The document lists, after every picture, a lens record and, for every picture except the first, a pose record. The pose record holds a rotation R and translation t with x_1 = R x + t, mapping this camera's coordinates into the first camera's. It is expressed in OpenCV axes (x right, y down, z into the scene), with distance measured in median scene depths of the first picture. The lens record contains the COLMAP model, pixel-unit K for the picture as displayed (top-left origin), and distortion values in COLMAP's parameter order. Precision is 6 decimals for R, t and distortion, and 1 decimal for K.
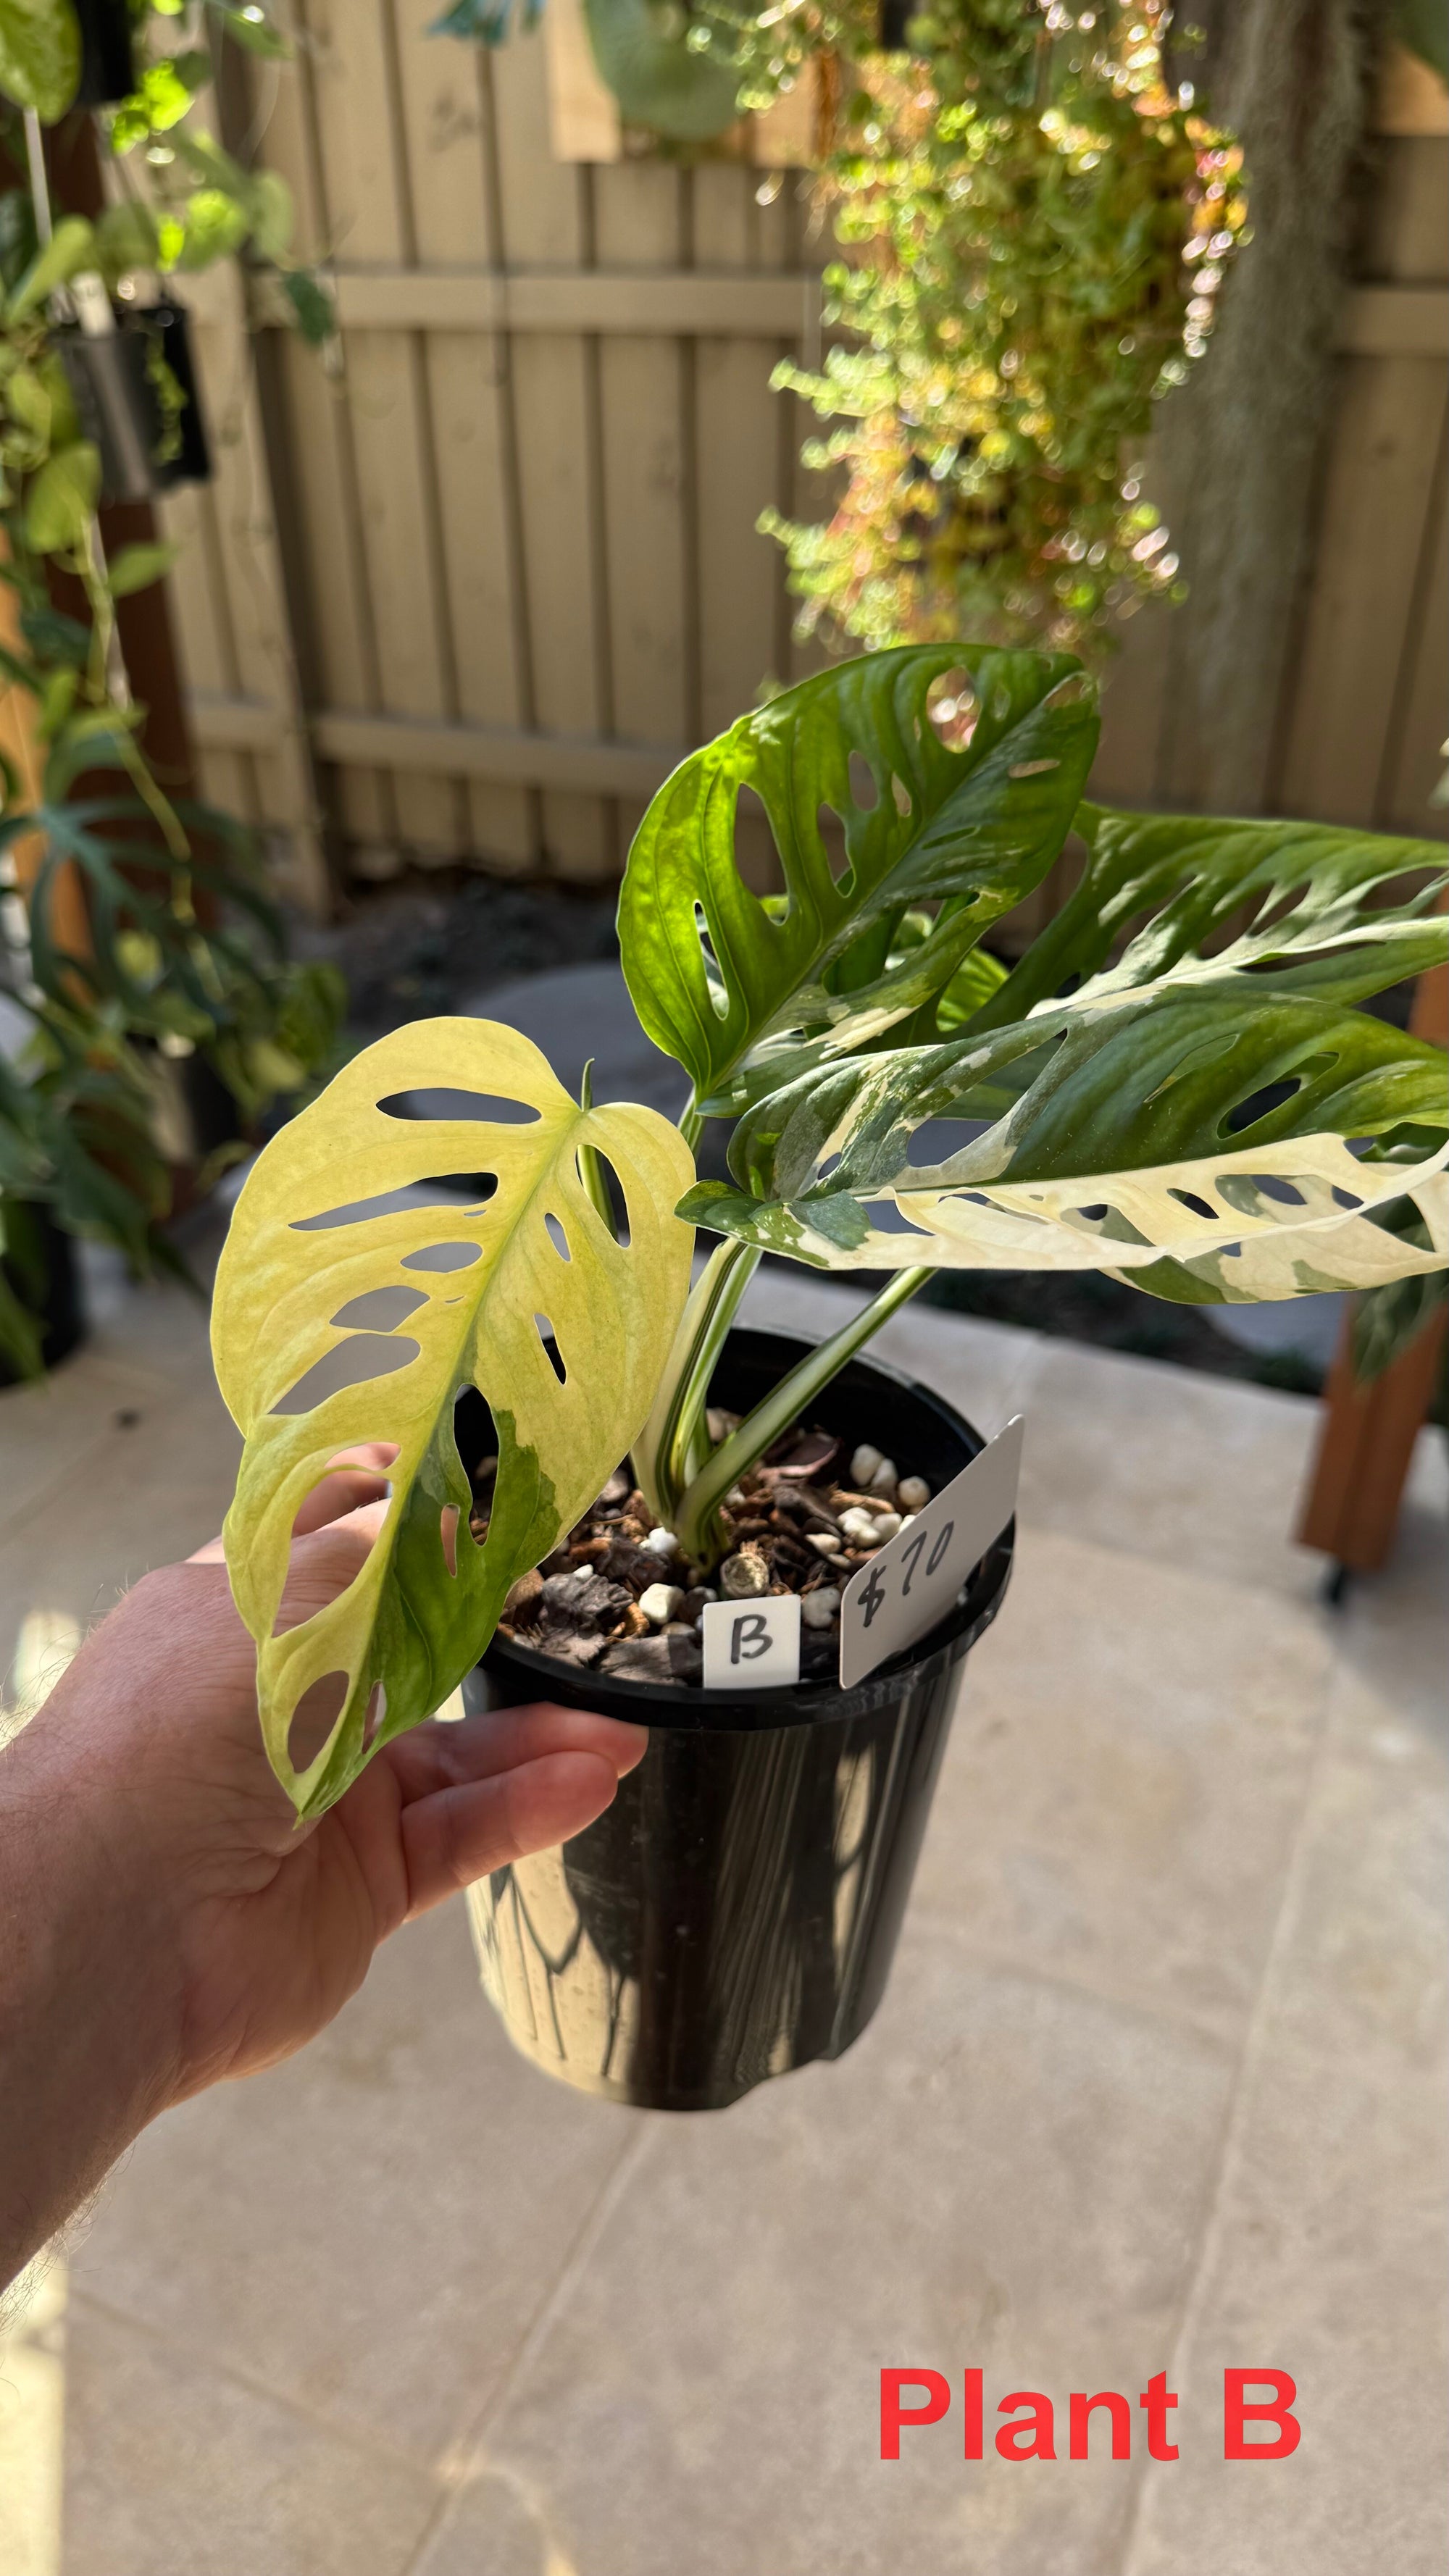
lens RADIAL K [[1867.3, 0, 723.1], [0, 1867.3, 1299.1], [0, 0, 1]] dist [-0.017256, -0.005703]
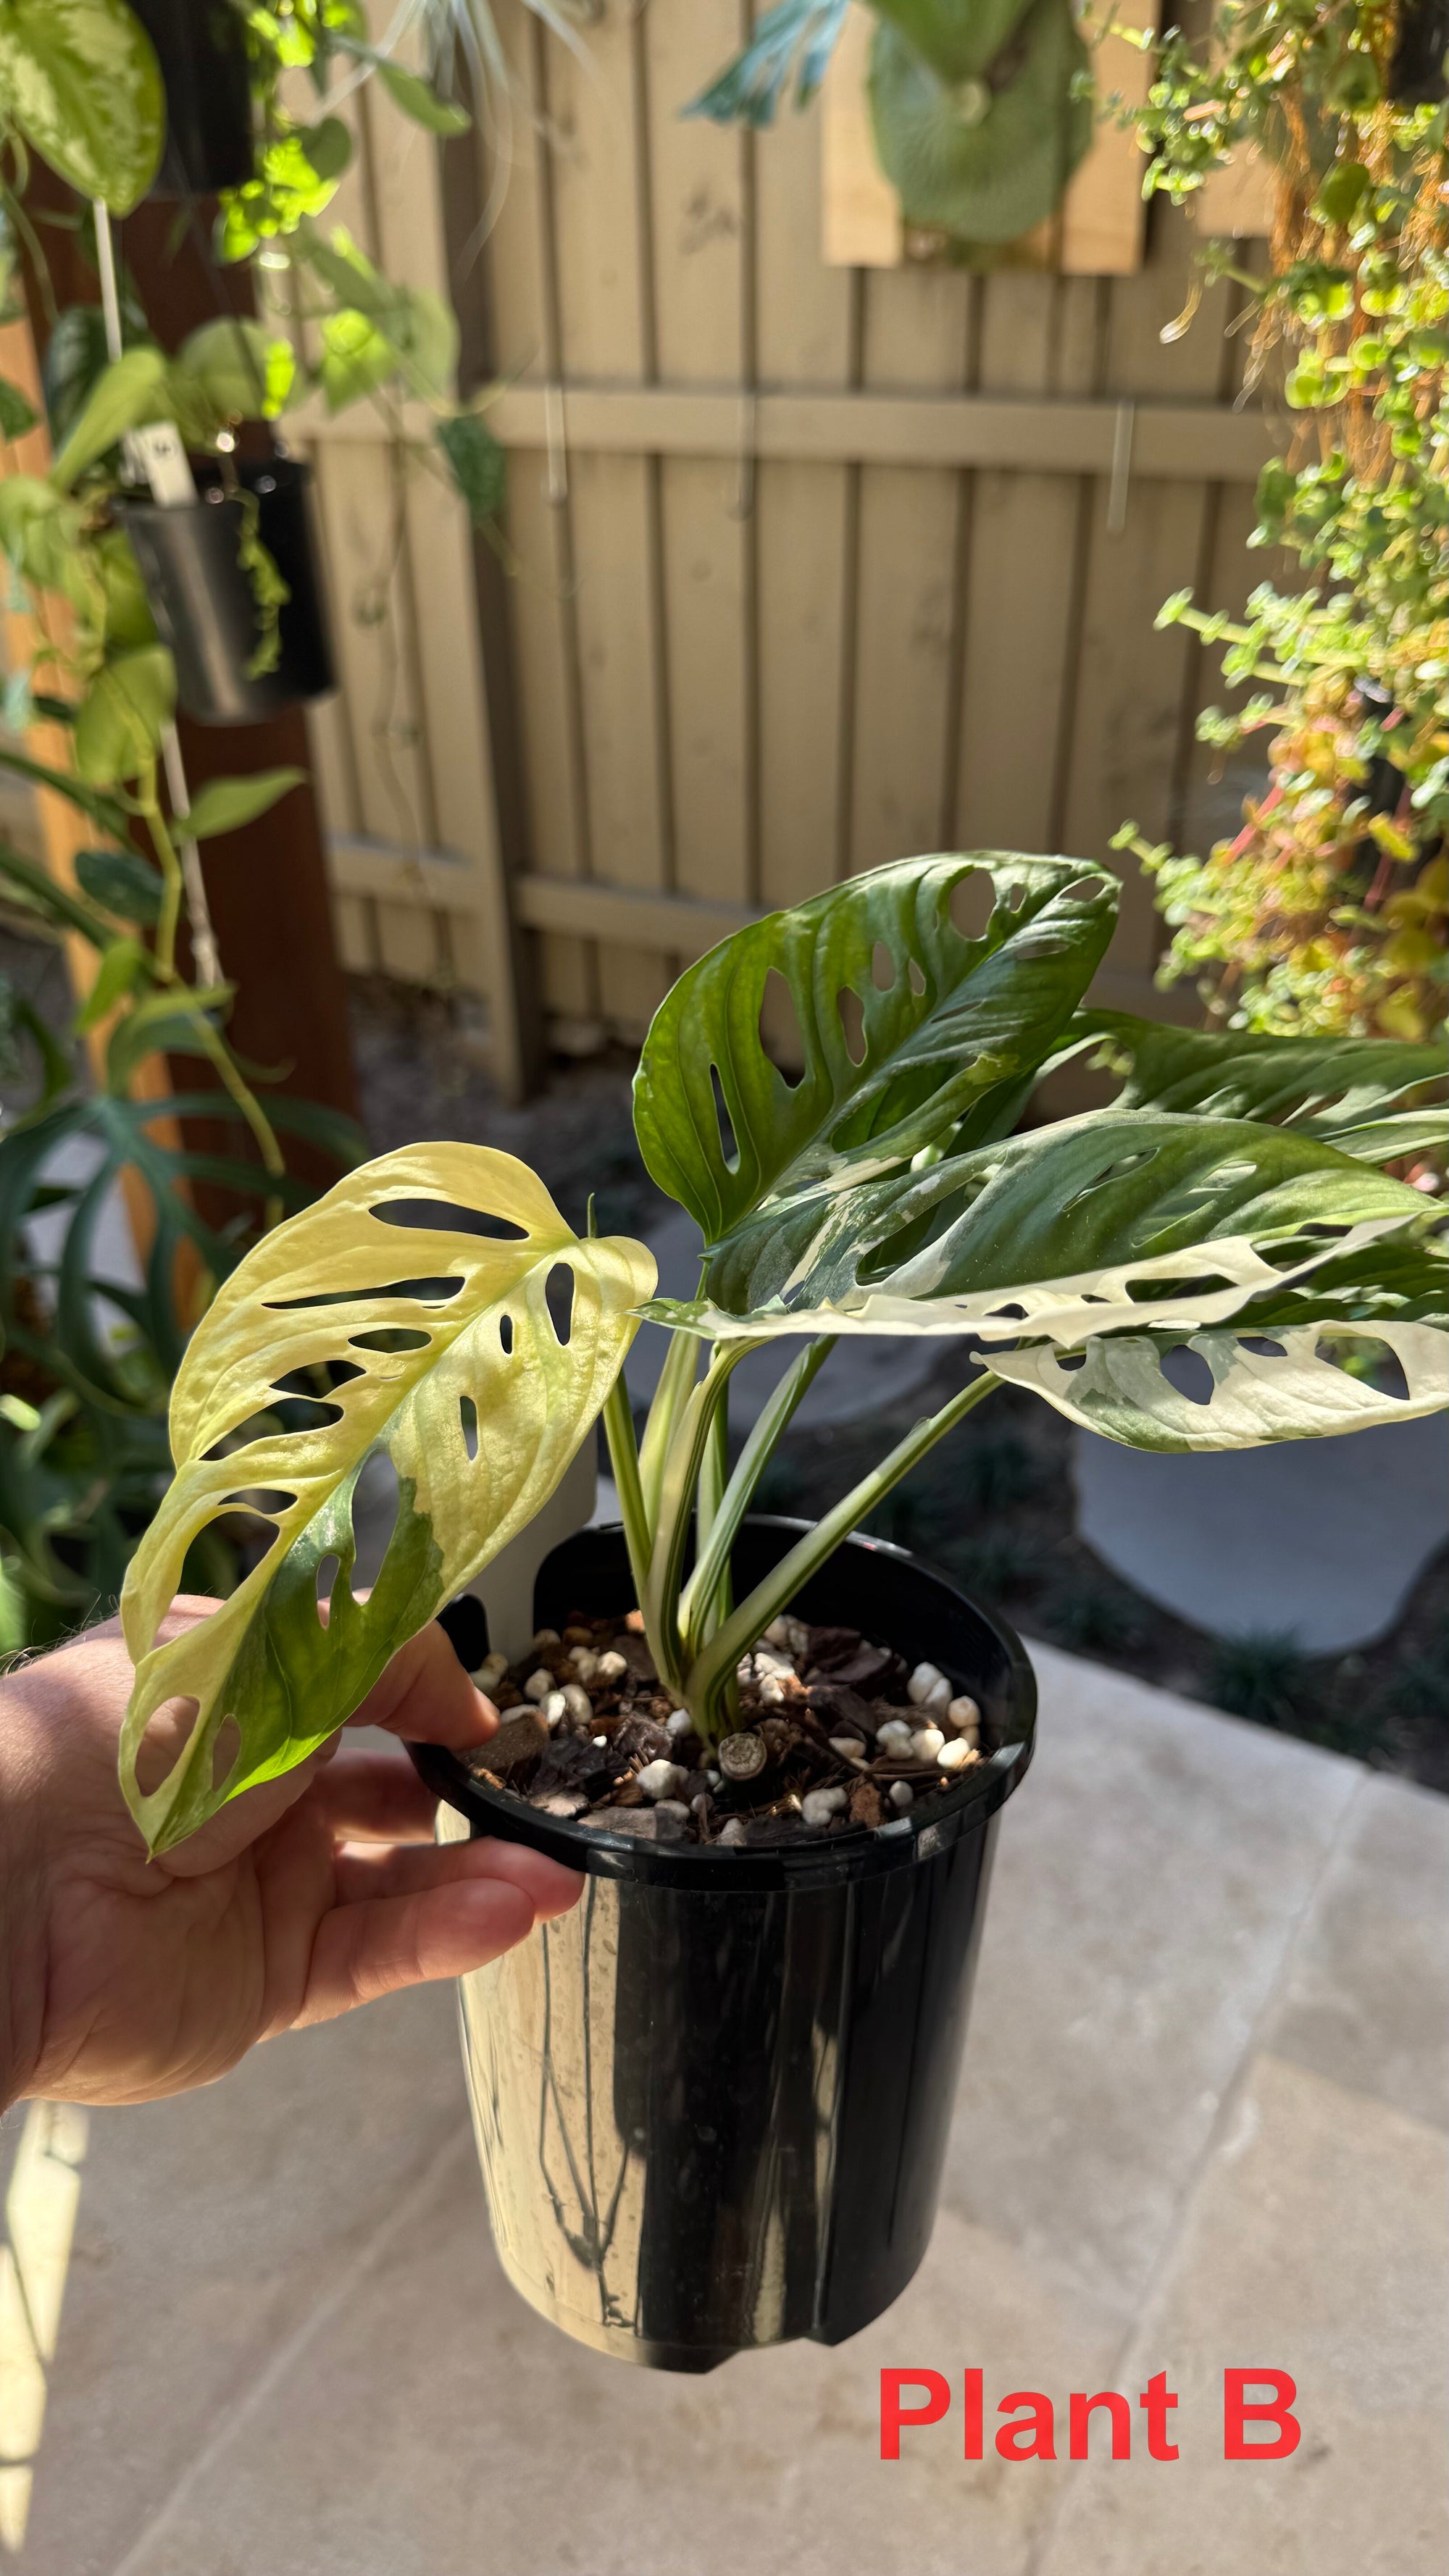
lens RADIAL K [[1867.3, 0, 740.7], [0, 1867.3, 1306.5], [0, 0, 1]] dist [-0.017256, -0.005703]
pose [[0.993231, 0.059323, -0.099866, -0.022268], [-0.063039, 0.997415, -0.034474, -0.154942], [0.097563, 0.040536, 0.994403, 0.246710]]
